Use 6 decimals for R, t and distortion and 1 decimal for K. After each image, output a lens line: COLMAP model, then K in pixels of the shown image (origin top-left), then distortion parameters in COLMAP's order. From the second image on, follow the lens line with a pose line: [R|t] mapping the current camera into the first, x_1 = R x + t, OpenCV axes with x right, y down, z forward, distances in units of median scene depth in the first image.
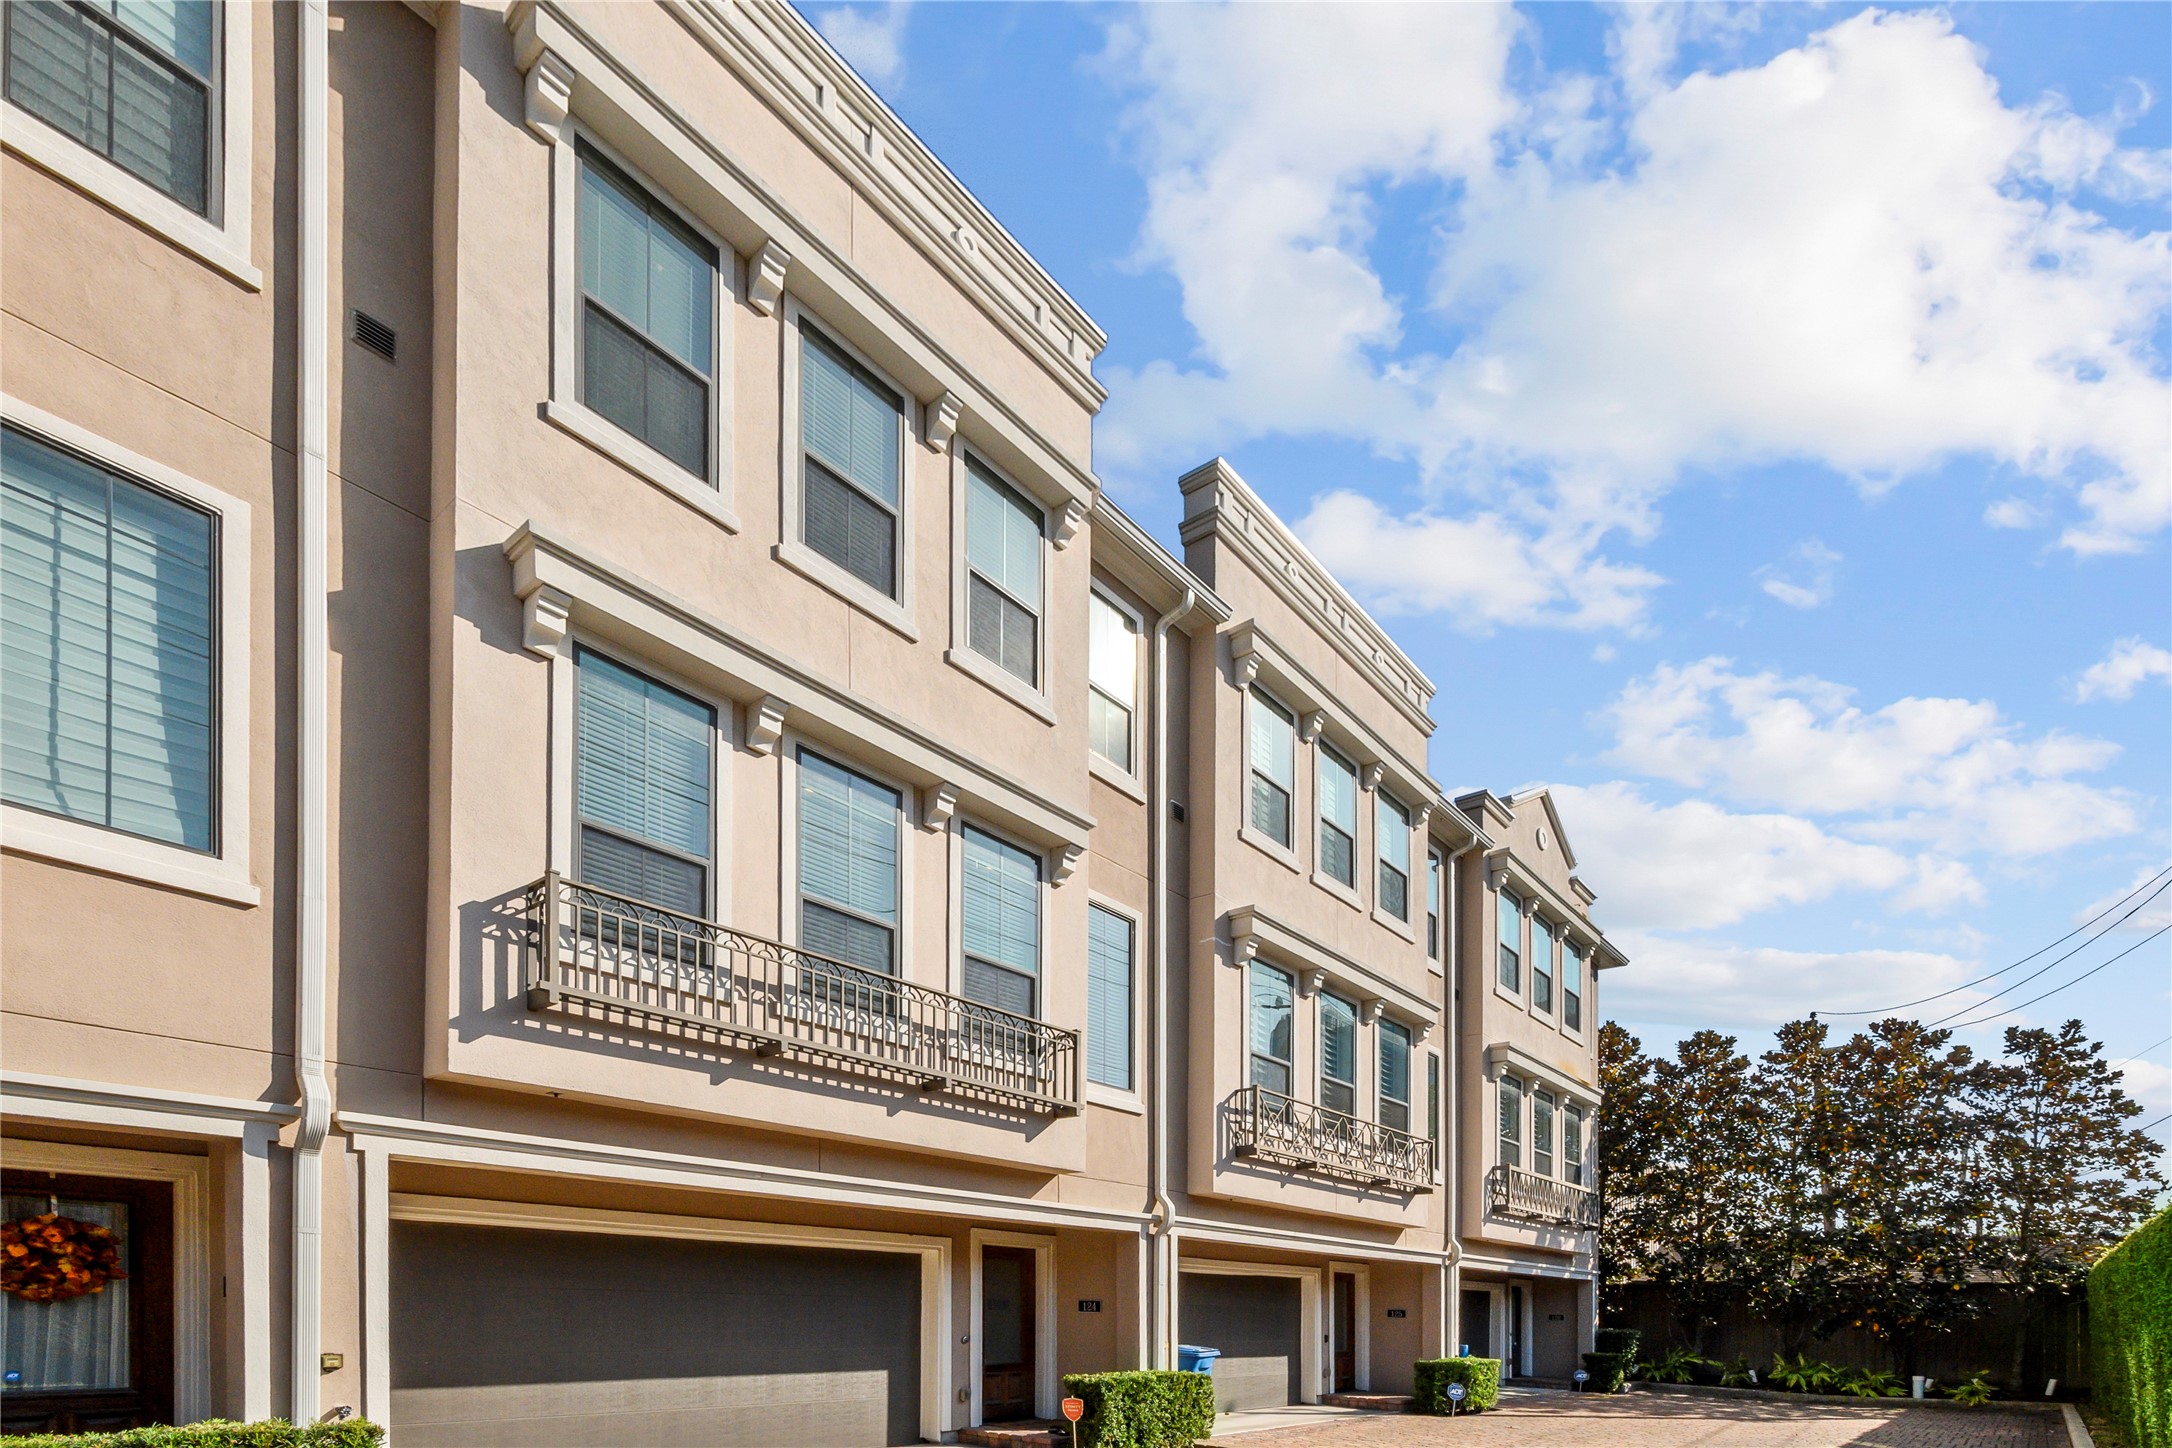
lens RADIAL K [[1110.8, 0, 1086.6], [0, 1110.8, 678.5], [0, 0, 1]] dist [0.002053, -0.000774]
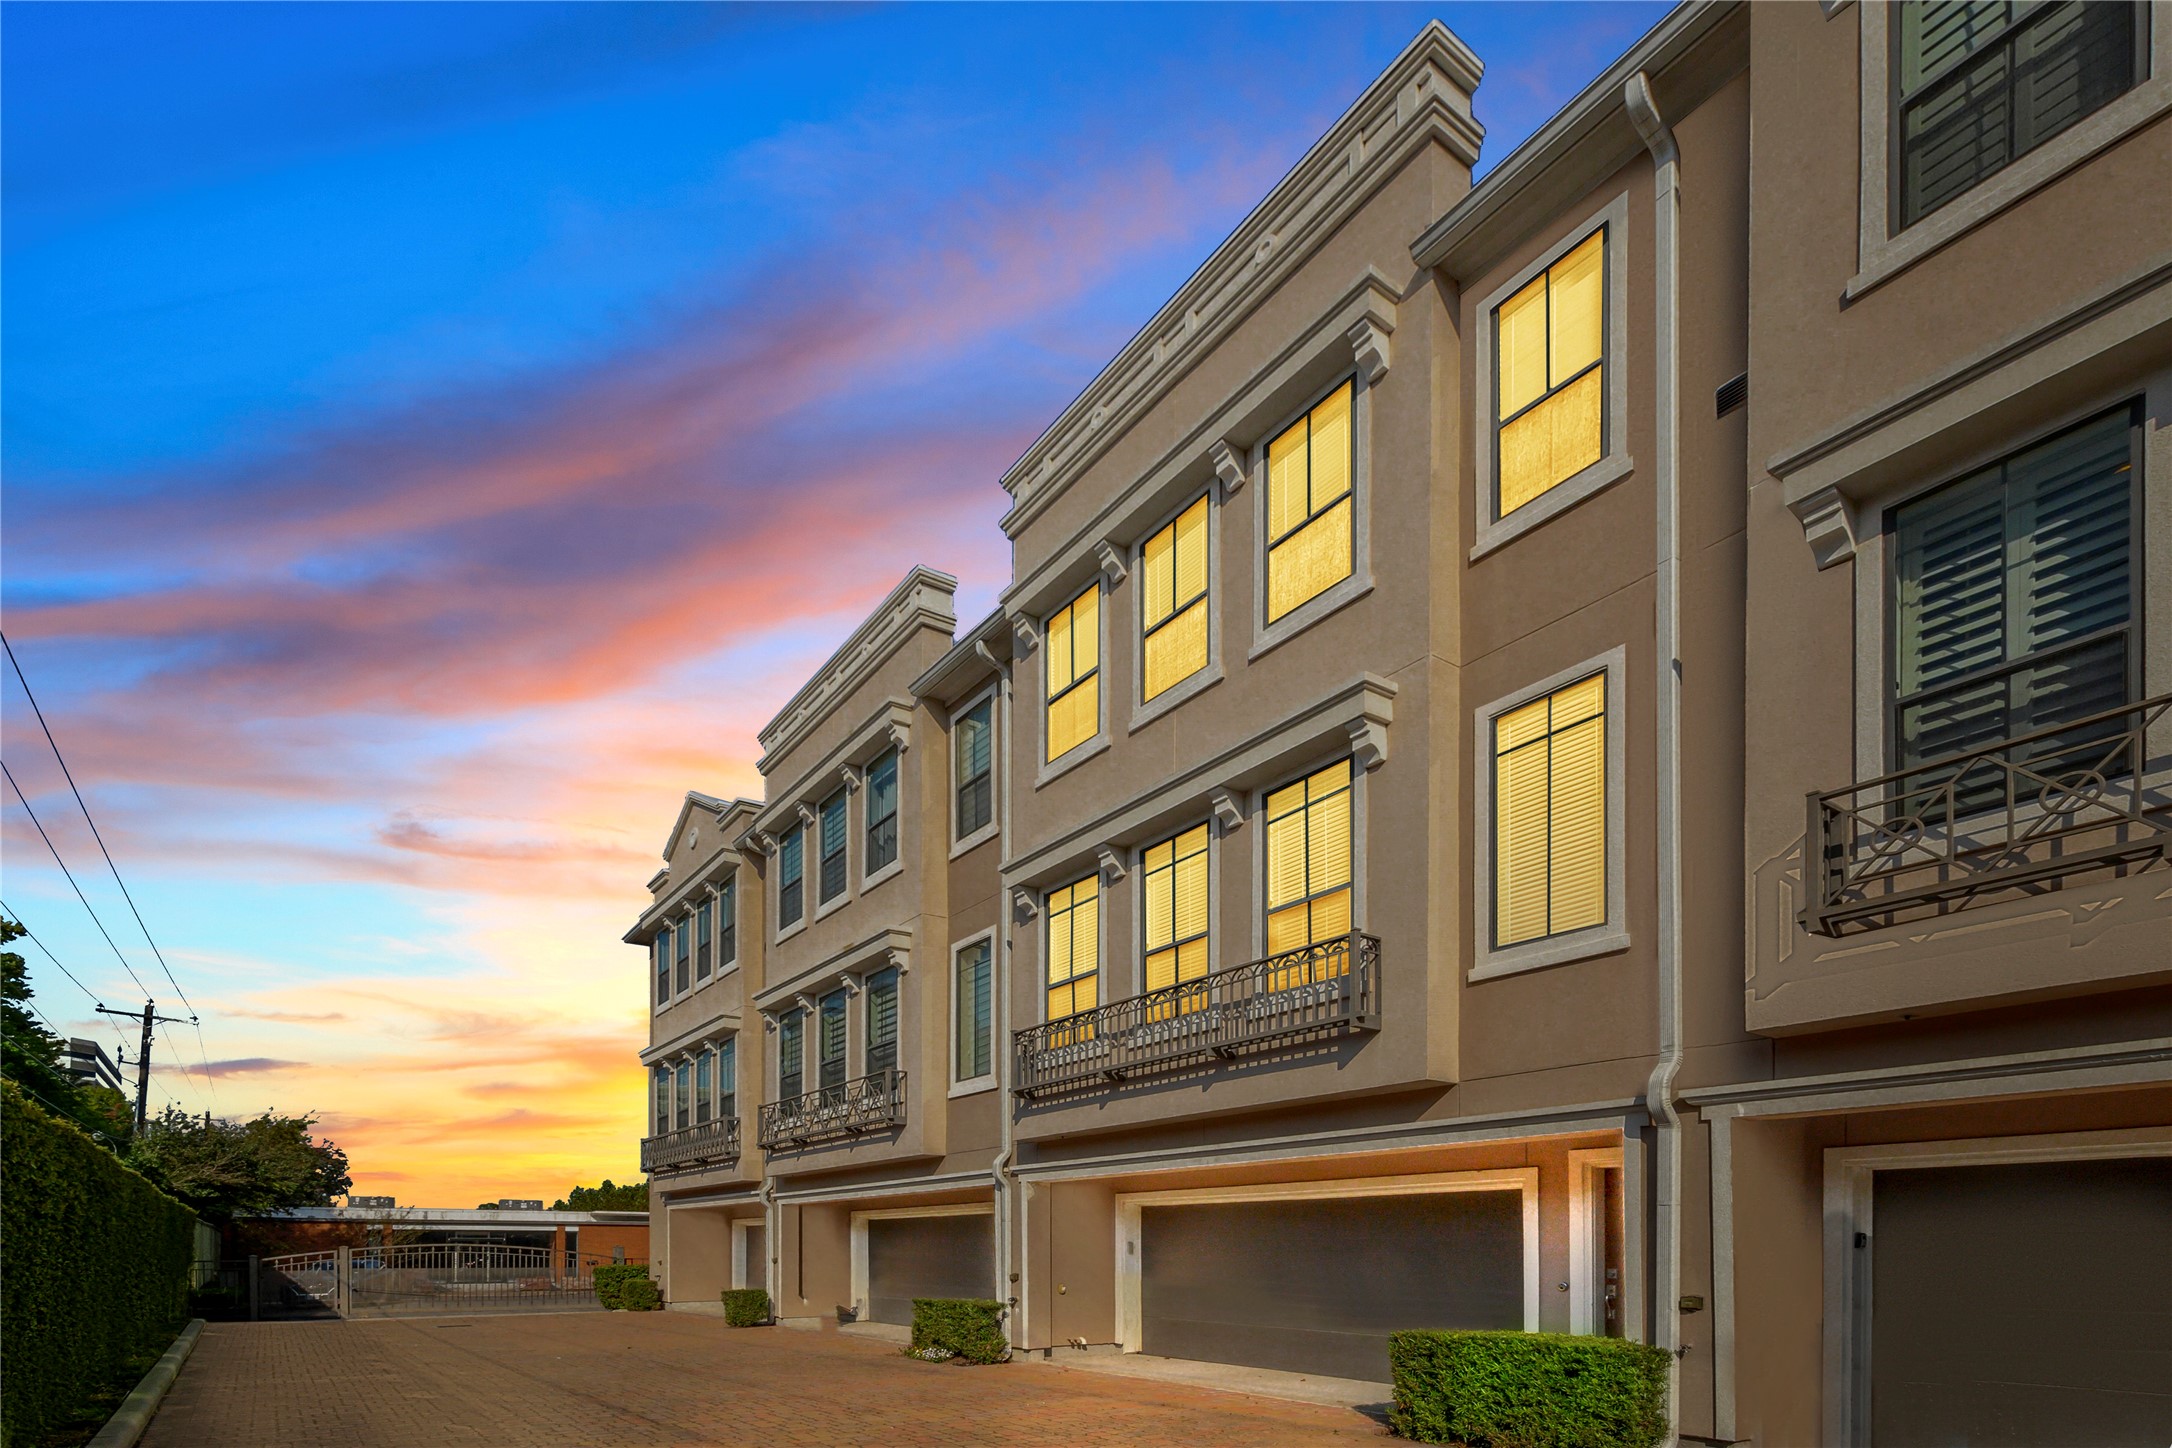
lens RADIAL K [[996.2, 0, 1083.0], [0, 996.2, 668.1], [0, 0, 1]] dist [0.002329, -0.004671]
pose [[-0.318685, -0.489840, -0.811478, 0.793479], [0.462963, 0.666609, -0.584207, 0.537054], [0.827106, -0.561862, 0.014340, 0.923876]]
